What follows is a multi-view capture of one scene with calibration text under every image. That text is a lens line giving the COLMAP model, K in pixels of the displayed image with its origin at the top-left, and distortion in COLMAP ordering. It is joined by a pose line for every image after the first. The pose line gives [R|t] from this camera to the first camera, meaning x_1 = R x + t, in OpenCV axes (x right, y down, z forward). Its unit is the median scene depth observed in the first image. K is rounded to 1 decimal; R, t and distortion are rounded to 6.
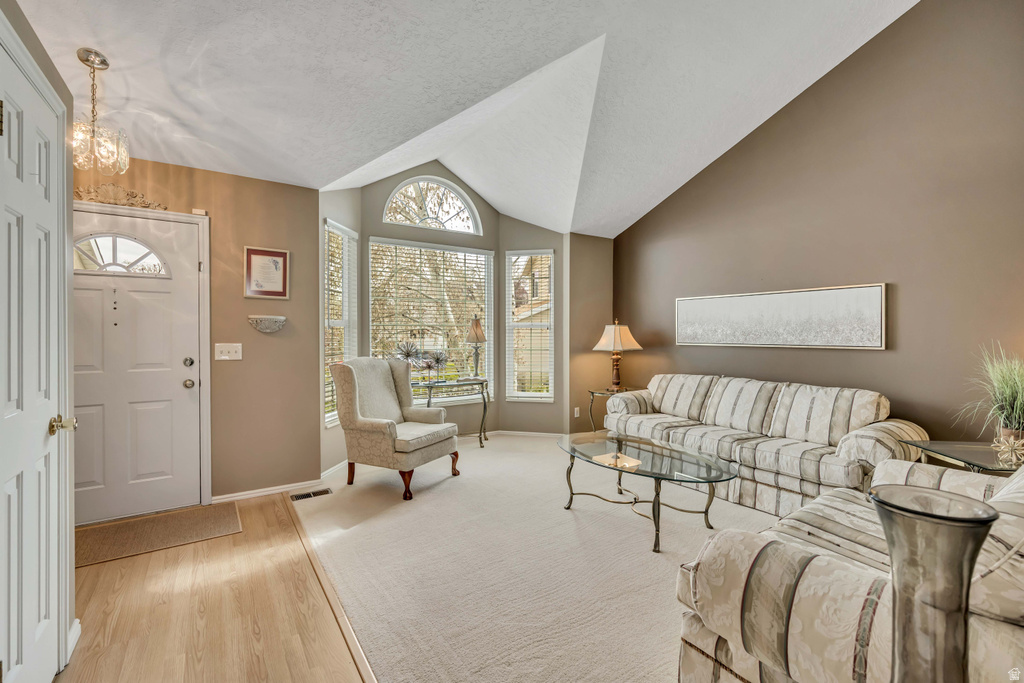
lens RADIAL K [[454.5, 0, 517.1], [0, 454.5, 333.4], [0, 0, 1]] dist [-0.003072, 0.002360]
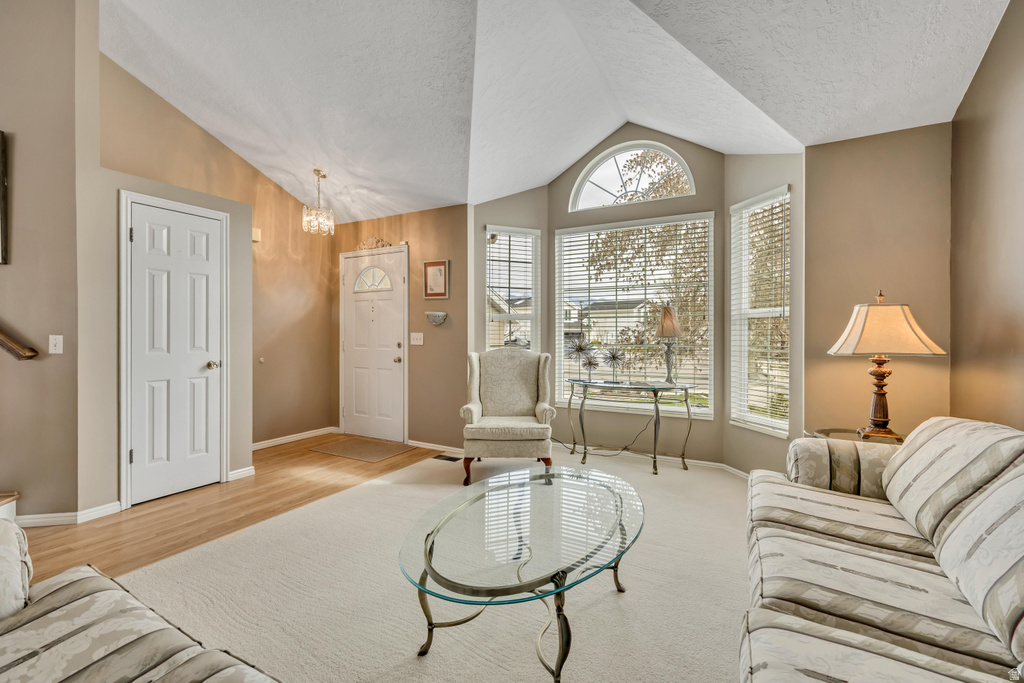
lens RADIAL K [[454.5, 0, 515.5], [0, 454.5, 333.3], [0, 0, 1]] dist [-0.003072, 0.002360]
pose [[0.429464, 0.000318, -0.903084, 0.725126], [-0.005592, 0.999982, -0.002308, 0.024142], [0.903067, 0.006041, 0.429458, 0.647421]]
